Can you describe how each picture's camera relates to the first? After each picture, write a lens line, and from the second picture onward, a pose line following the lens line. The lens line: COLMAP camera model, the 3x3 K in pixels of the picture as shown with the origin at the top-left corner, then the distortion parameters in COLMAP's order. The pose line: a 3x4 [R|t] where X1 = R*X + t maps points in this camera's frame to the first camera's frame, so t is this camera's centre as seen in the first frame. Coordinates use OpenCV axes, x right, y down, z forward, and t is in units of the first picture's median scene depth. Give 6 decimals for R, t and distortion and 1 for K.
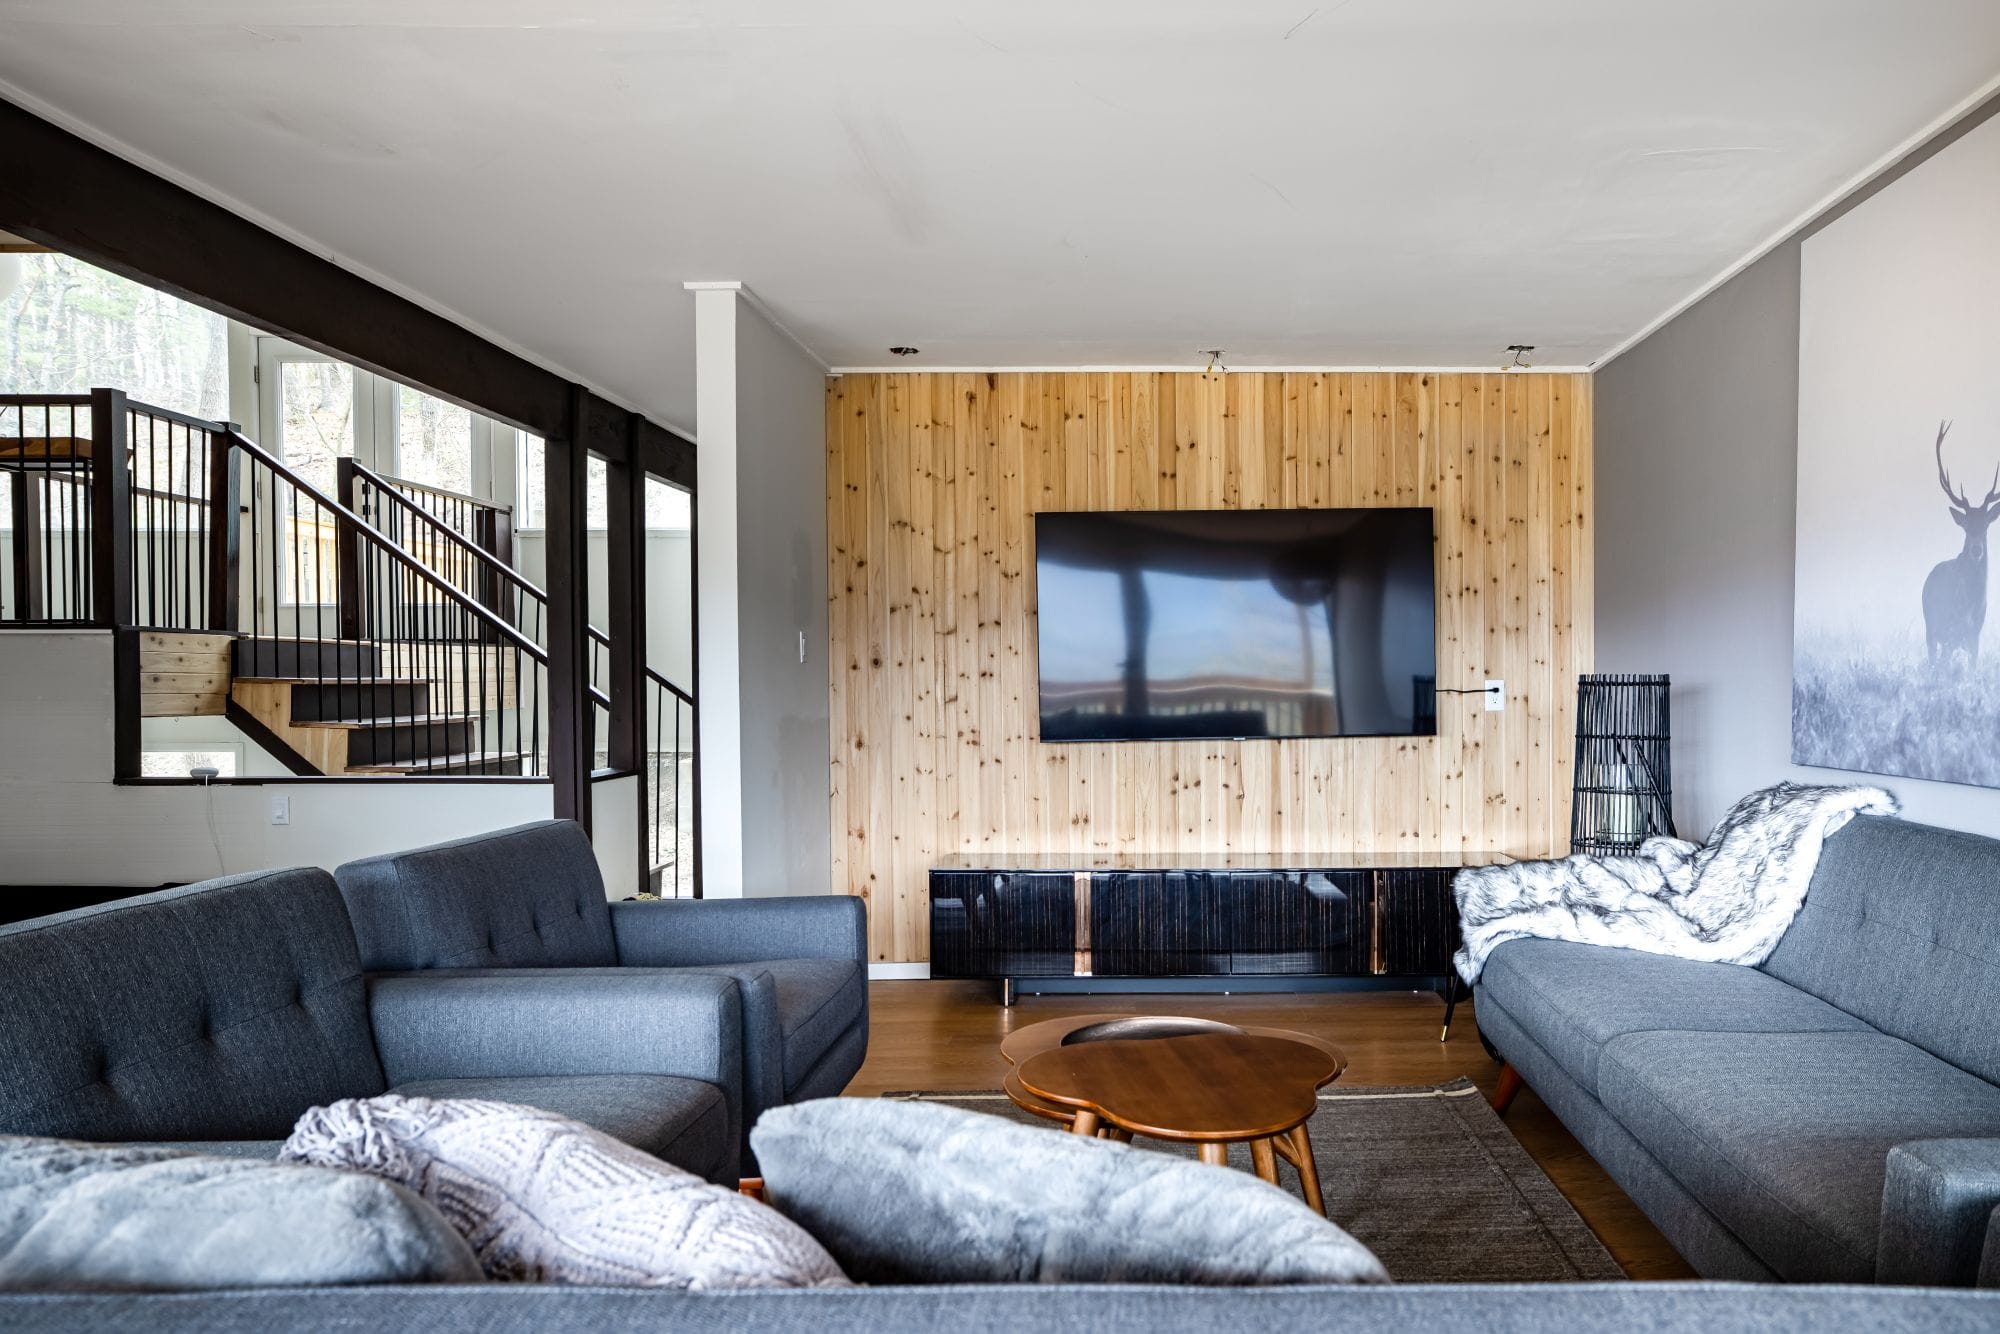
lens RADIAL K [[856.3, 0, 996.4], [0, 856.3, 668.1], [0, 0, 1]] dist [0.000821, 0.000124]
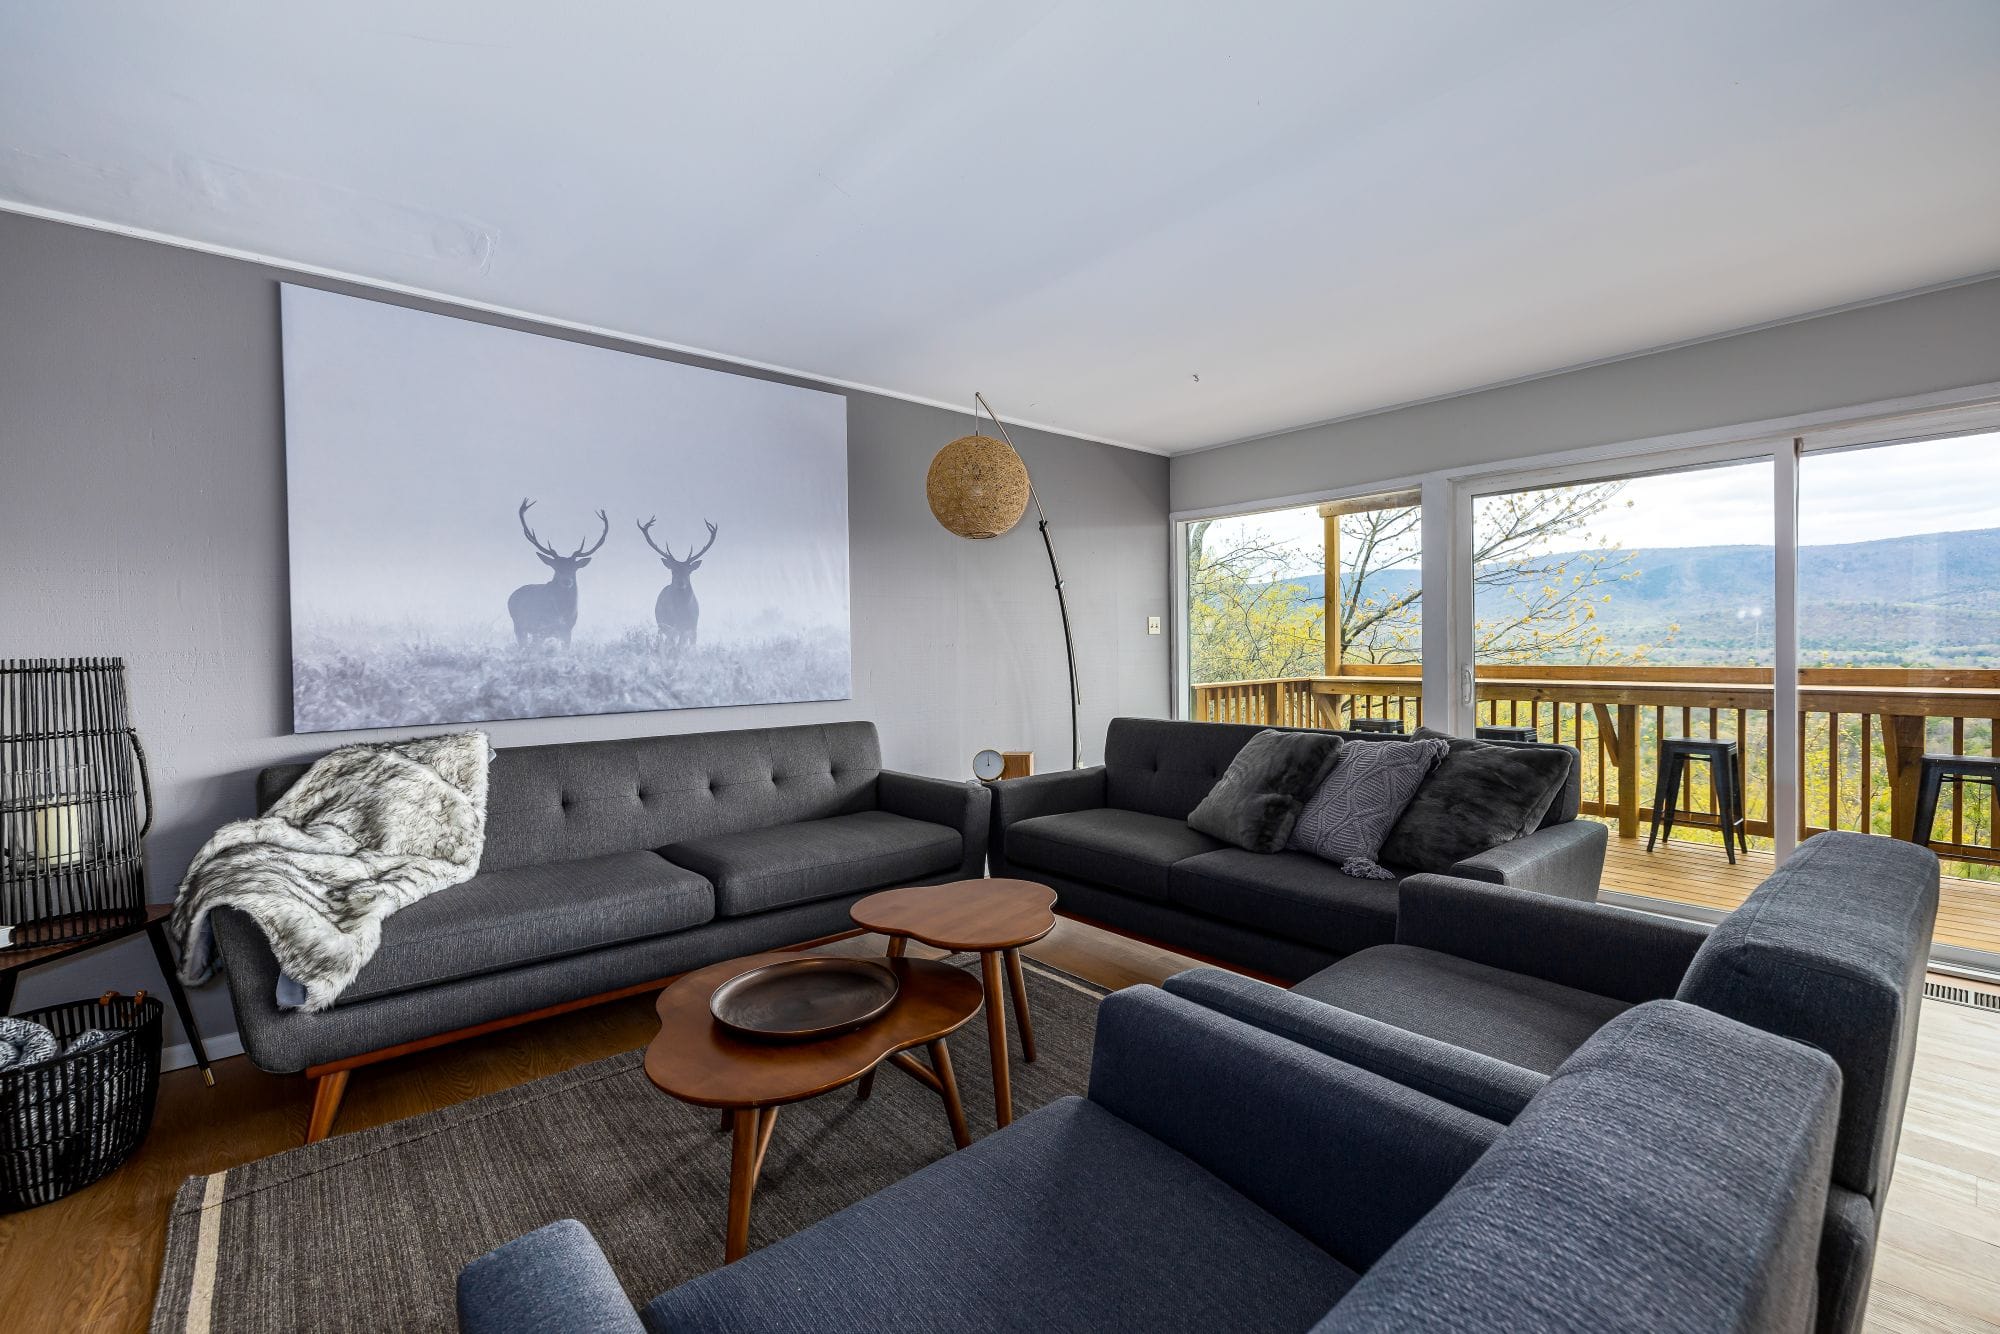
lens RADIAL K [[856.3, 0, 1003.8], [0, 856.3, 668.4], [0, 0, 1]] dist [0.000821, 0.000124]
pose [[-0.632747, -0.006490, 0.774332, -0.716847], [0.007532, 0.999866, 0.014535, 0.019274], [-0.774322, 0.015029, -0.632613, 1.292577]]
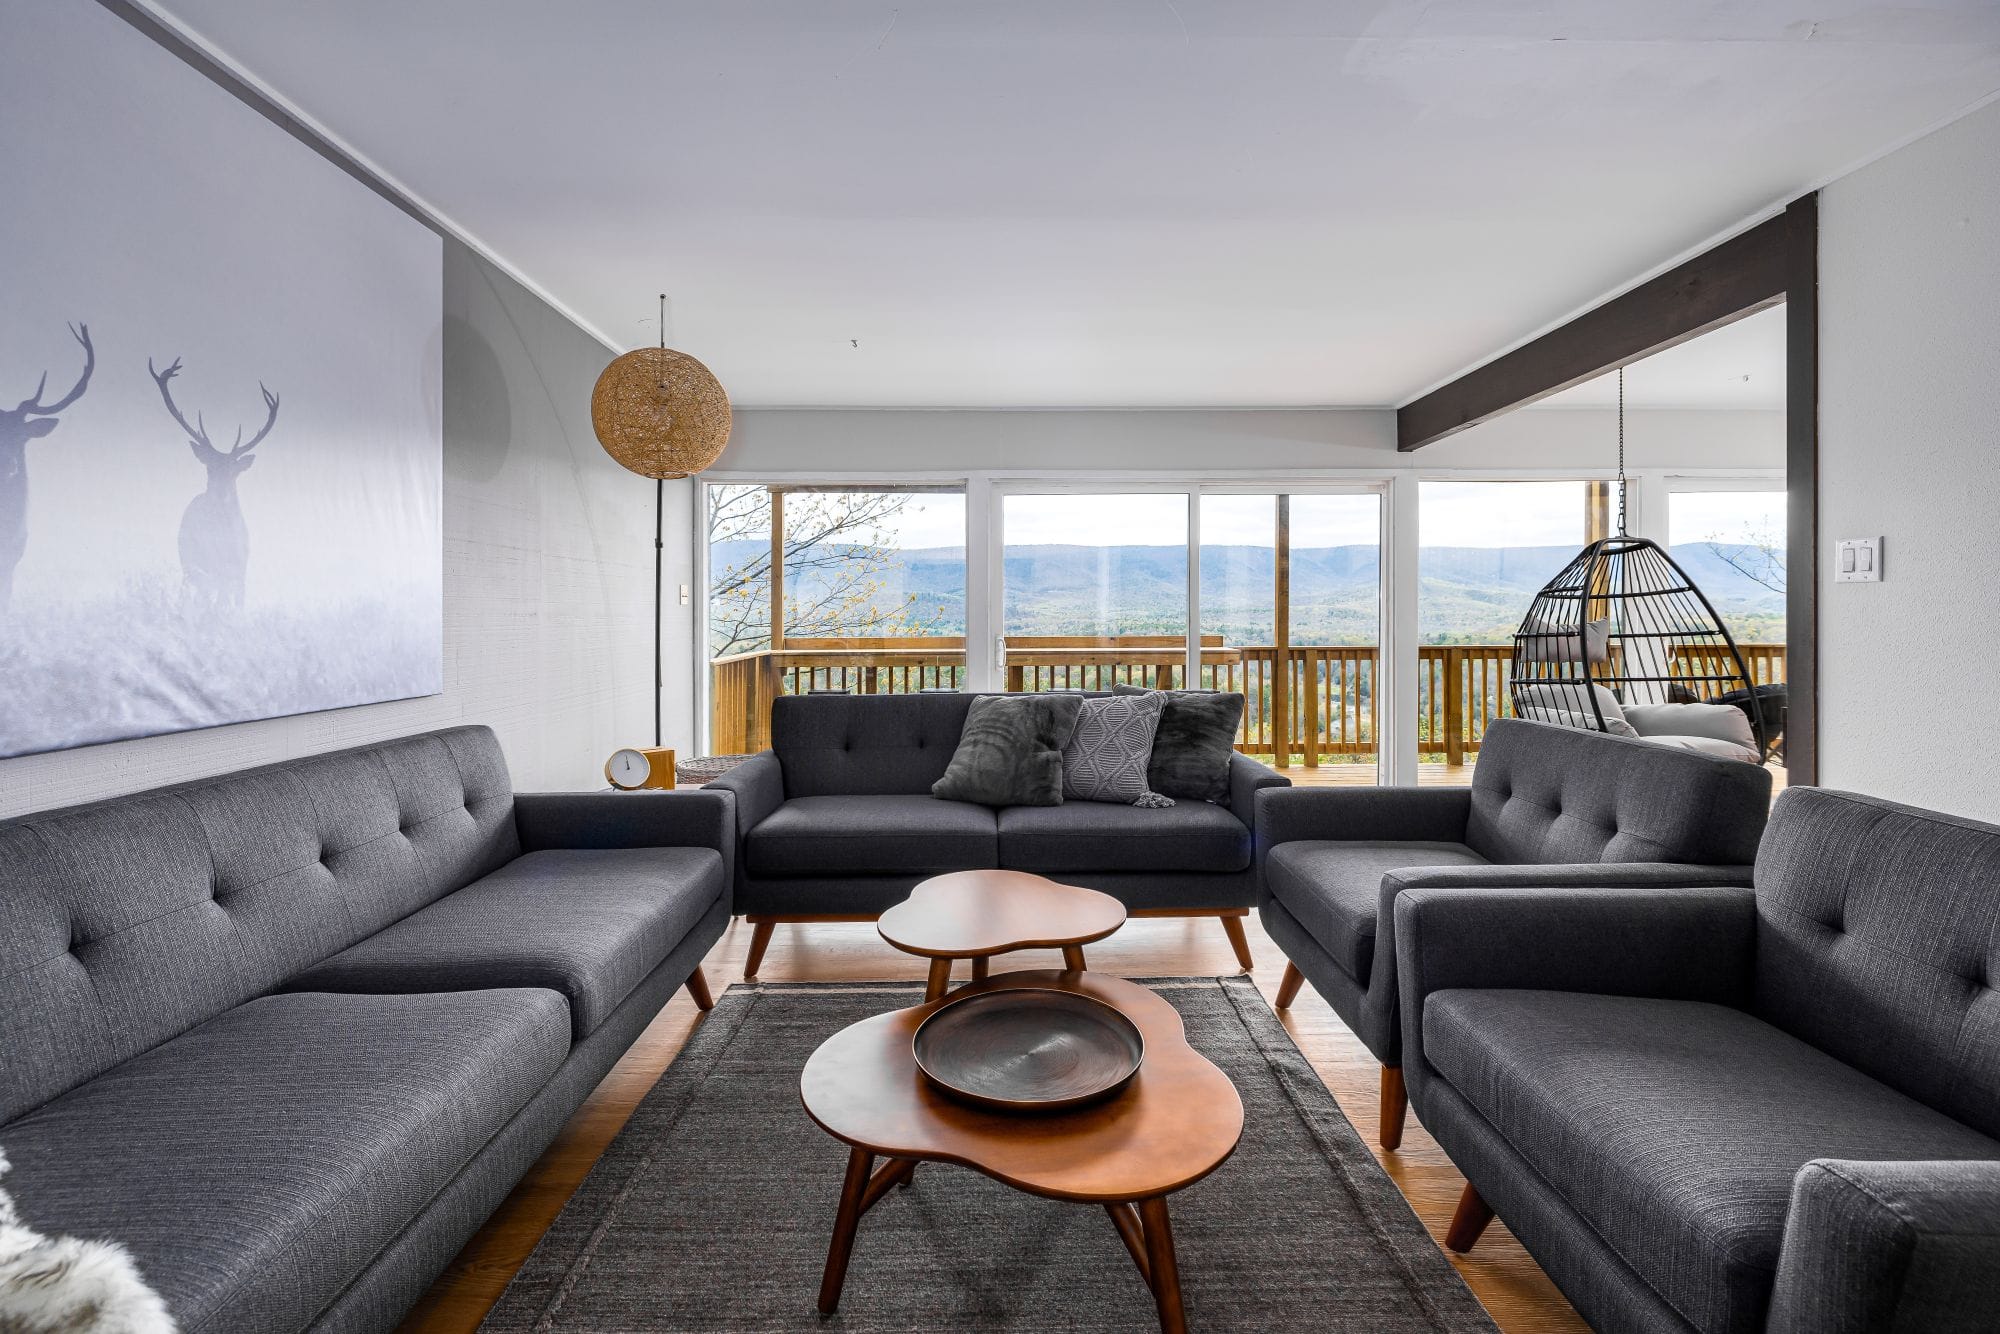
lens RADIAL K [[856.3, 0, 1015.4], [0, 856.3, 634.1], [0, 0, 1]] dist [0.000821, 0.000124]
pose [[-0.999812, 0.011917, 0.015279, 0.168210], [0.012079, 0.999871, 0.010590, 0.022205], [-0.015151, 0.010772, -0.999827, 1.626024]]
